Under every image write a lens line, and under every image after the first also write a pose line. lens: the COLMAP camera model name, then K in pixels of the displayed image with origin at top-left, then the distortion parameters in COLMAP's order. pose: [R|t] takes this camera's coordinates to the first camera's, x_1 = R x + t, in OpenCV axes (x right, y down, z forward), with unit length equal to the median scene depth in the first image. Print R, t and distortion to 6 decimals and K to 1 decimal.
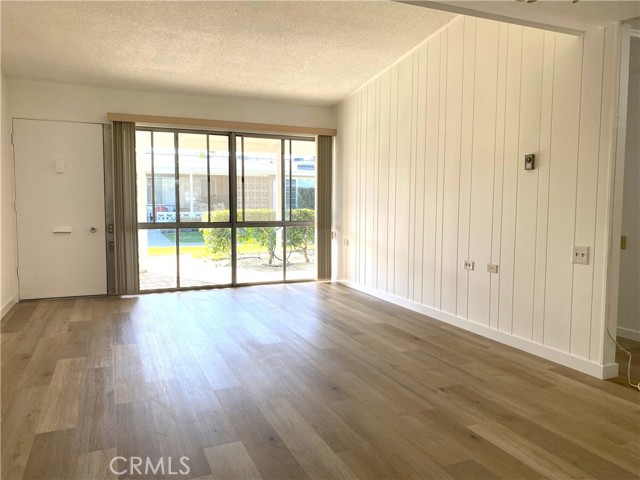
lens RADIAL K [[482.7, 0, 322.0], [0, 482.7, 241.4], [0, 0, 1]] dist [0.007606, -0.017339]
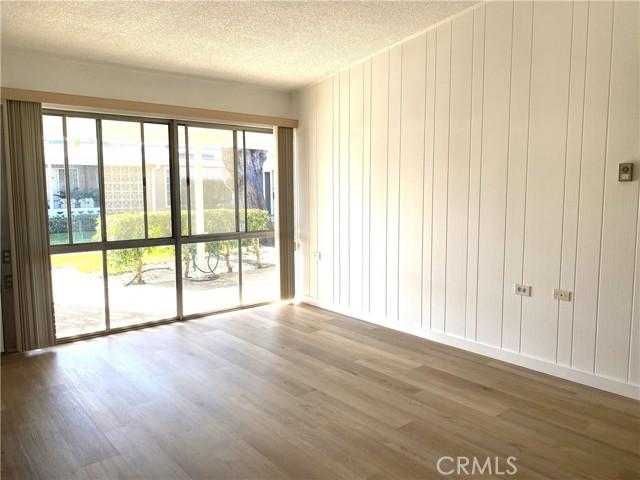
lens RADIAL K [[482.7, 0, 317.6], [0, 482.7, 235.4], [0, 0, 1]] dist [0.007606, -0.017339]
pose [[0.959548, -0.036965, 0.279107, -0.194665], [0.032742, 0.999268, 0.019776, -0.053356], [-0.279634, -0.009838, 0.960056, 0.207561]]
